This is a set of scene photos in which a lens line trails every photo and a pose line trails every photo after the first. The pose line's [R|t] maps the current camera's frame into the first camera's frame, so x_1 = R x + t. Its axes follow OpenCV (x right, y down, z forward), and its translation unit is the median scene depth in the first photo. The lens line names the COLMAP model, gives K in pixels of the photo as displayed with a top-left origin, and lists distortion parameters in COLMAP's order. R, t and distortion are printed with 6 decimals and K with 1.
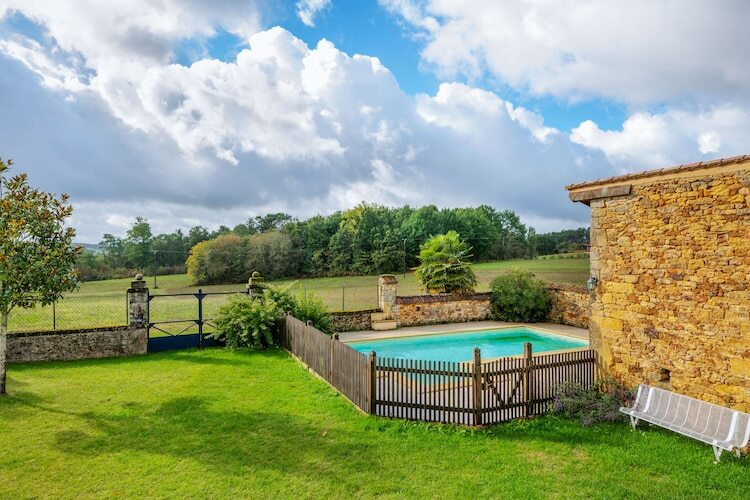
lens RADIAL K [[505.5, 0, 385.8], [0, 505.5, 278.5], [0, 0, 1]] dist [-0.003563, 0.000948]
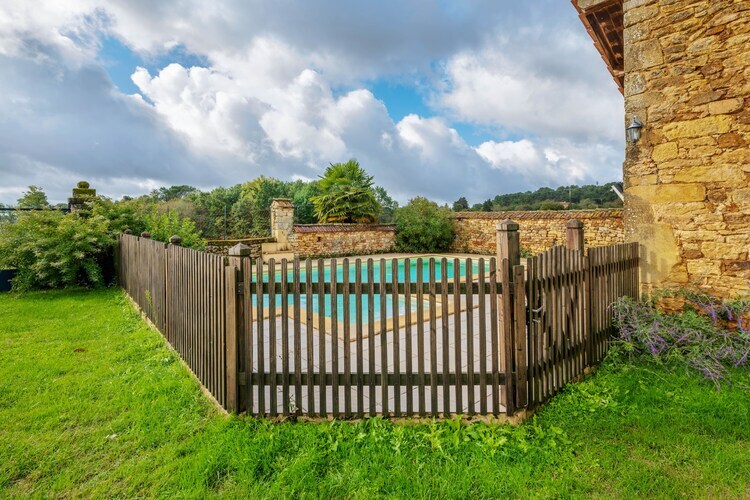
lens RADIAL K [[405.1, 0, 400.1], [0, 405.1, 224.6], [0, 0, 1]] dist [-0.006182, 0.001092]
pose [[0.959588, -0.011746, 0.281165, 0.003849], [0.021673, 0.999246, -0.032224, 0.134260], [-0.280574, 0.037016, 0.959118, 0.639485]]
